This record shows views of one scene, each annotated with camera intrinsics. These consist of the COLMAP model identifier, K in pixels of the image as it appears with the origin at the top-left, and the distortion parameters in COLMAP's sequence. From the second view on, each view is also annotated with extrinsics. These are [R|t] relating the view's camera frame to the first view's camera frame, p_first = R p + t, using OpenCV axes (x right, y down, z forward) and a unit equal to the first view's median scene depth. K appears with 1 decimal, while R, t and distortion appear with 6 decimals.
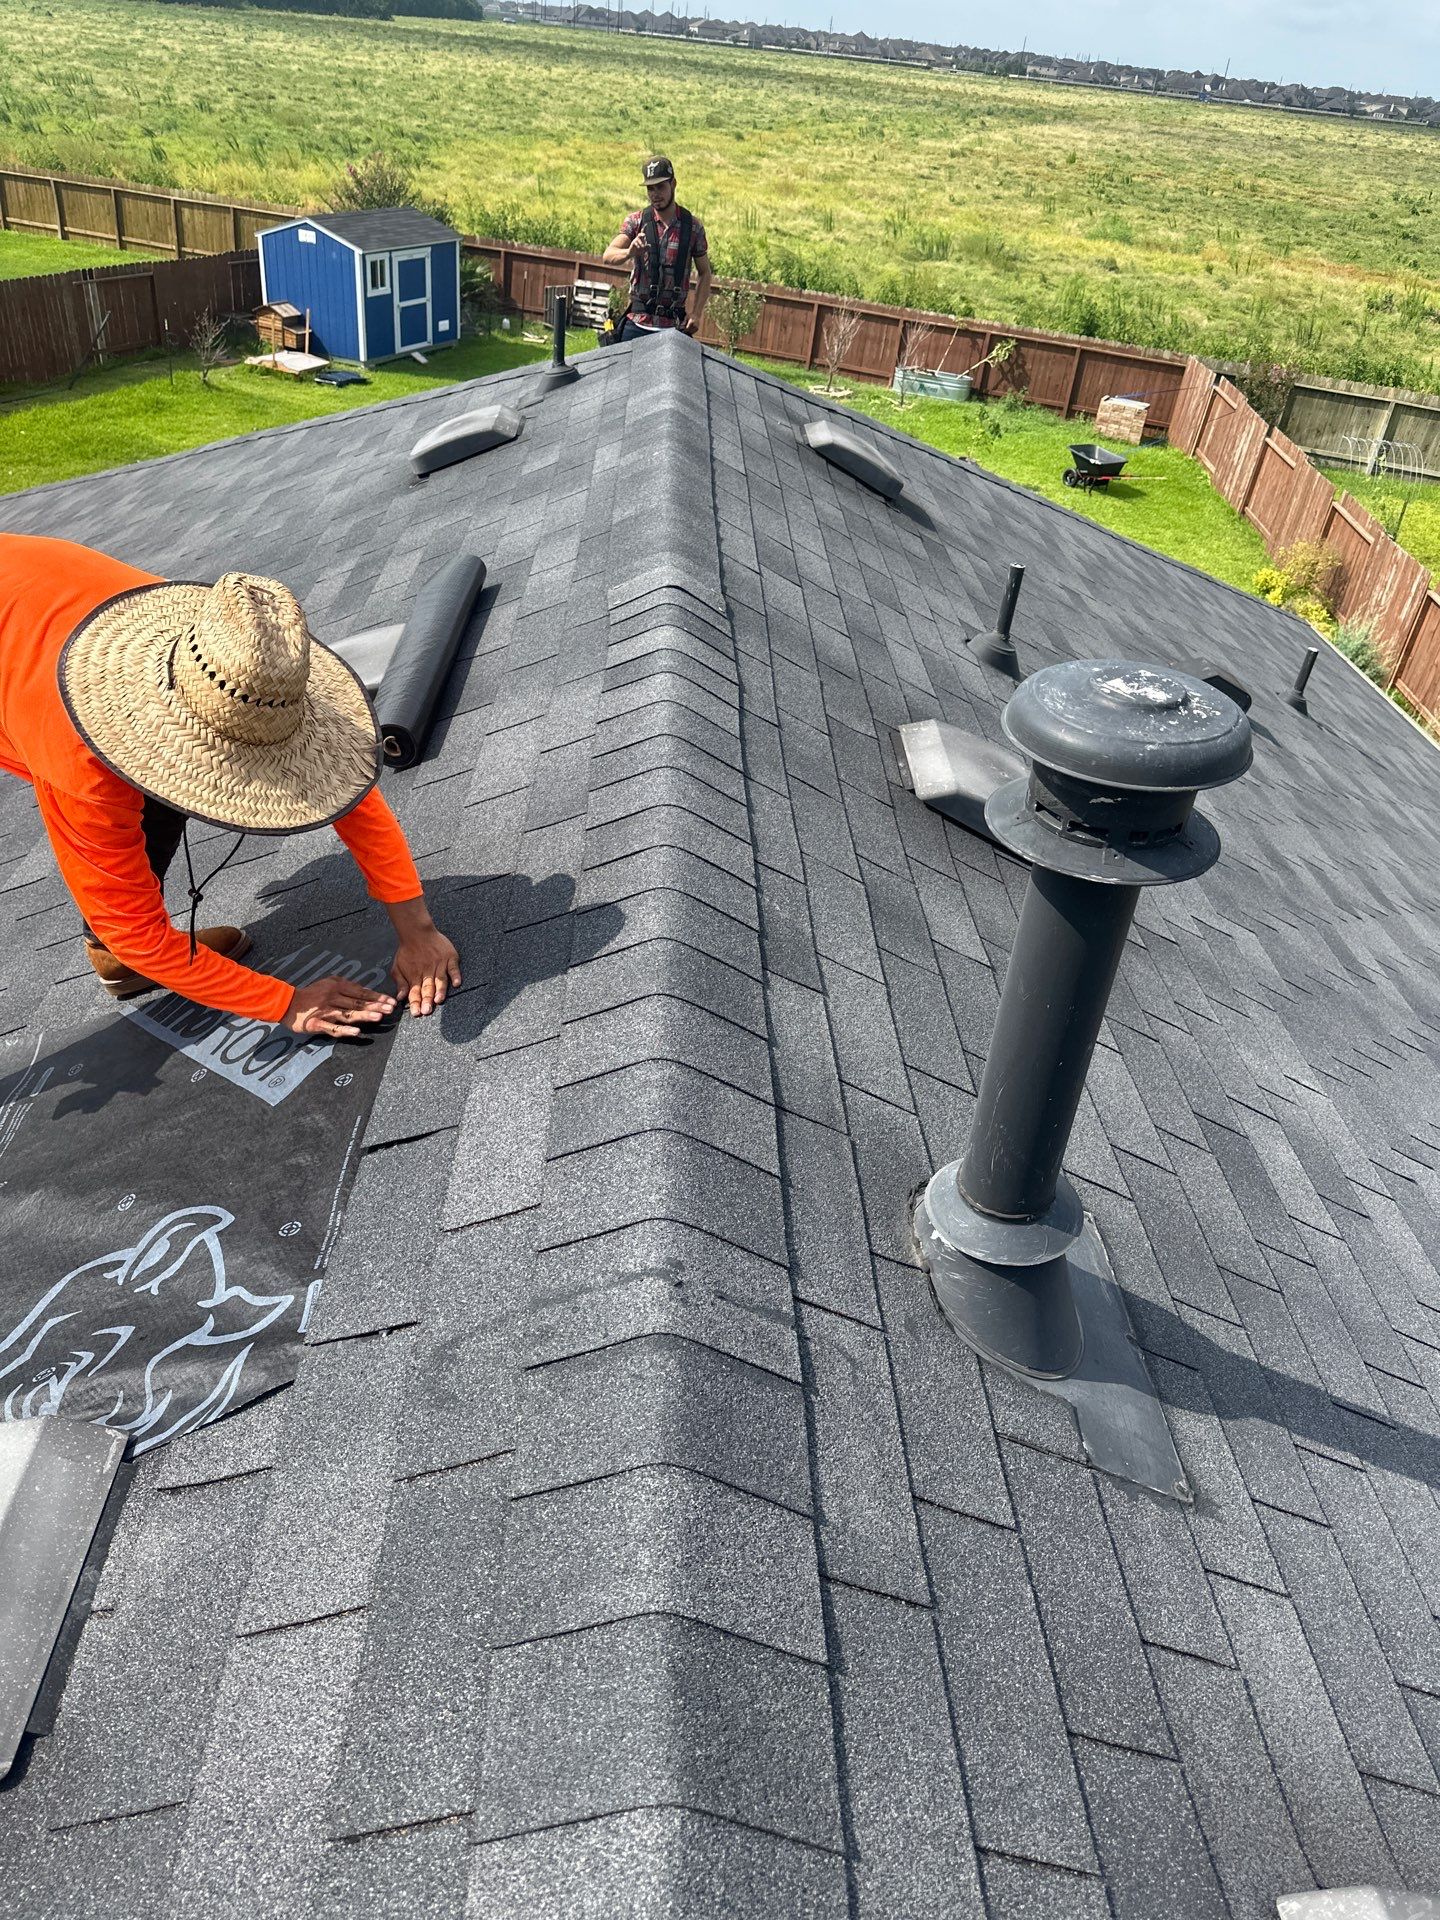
lens RADIAL K [[1363.8, 0, 720.0], [0, 1363.8, 960.0], [0, 0, 1]] dist [0.026358, -0.034185]
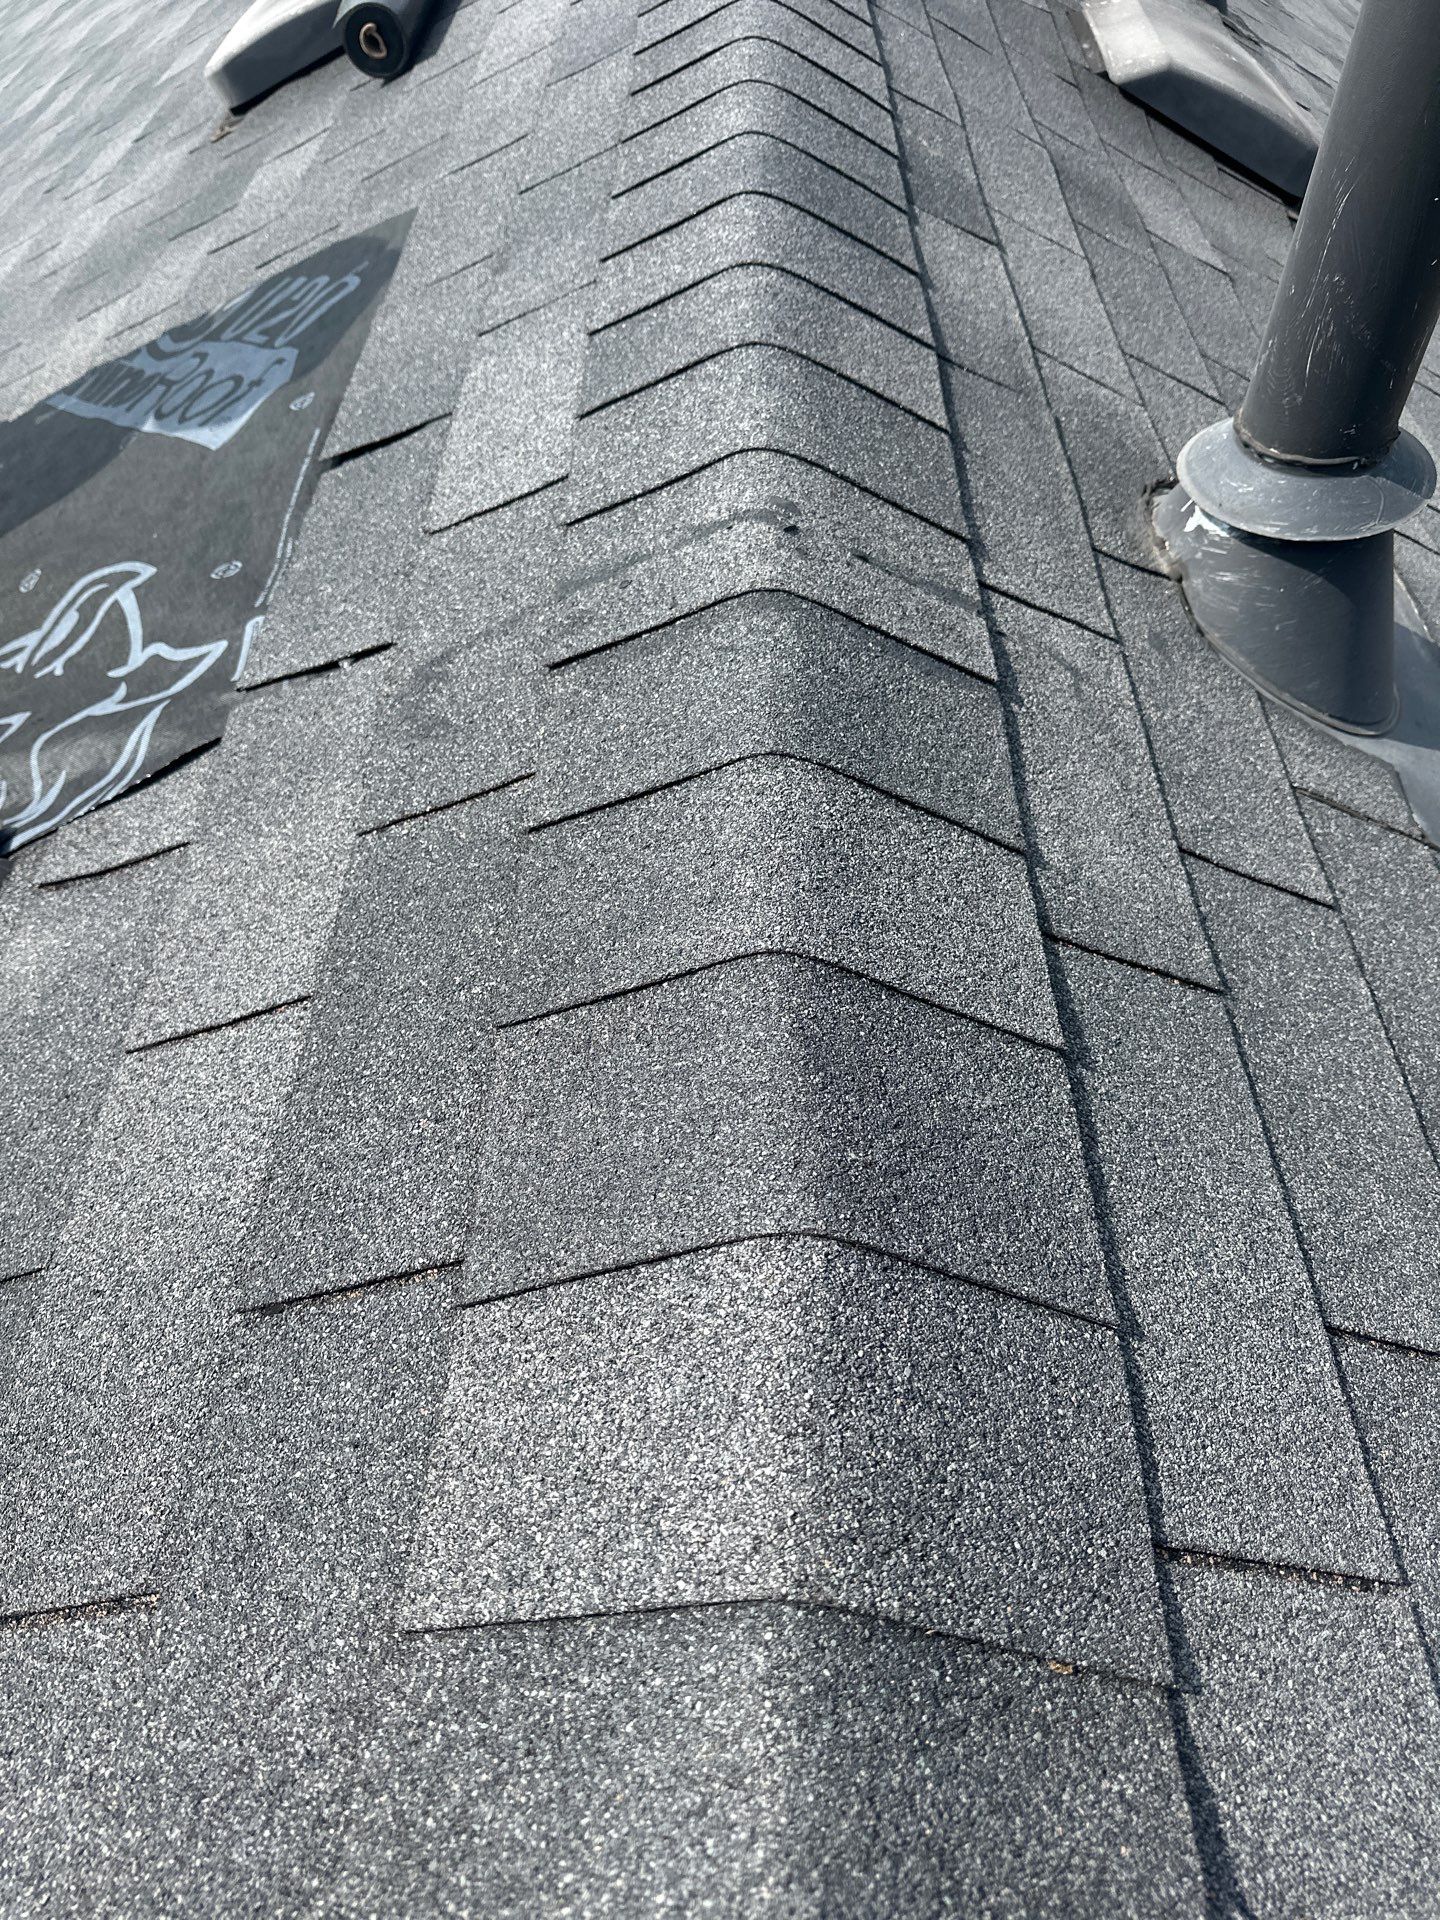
lens RADIAL K [[1392.2, 0, 722.9], [0, 1392.2, 958.3], [0, 0, 1]] dist [0.217083, -0.494270]
pose [[0.996431, -0.022843, -0.081263, -0.016928], [0.044358, 0.960753, 0.273836, 0.295690], [0.071818, -0.276463, 0.958337, 0.409648]]
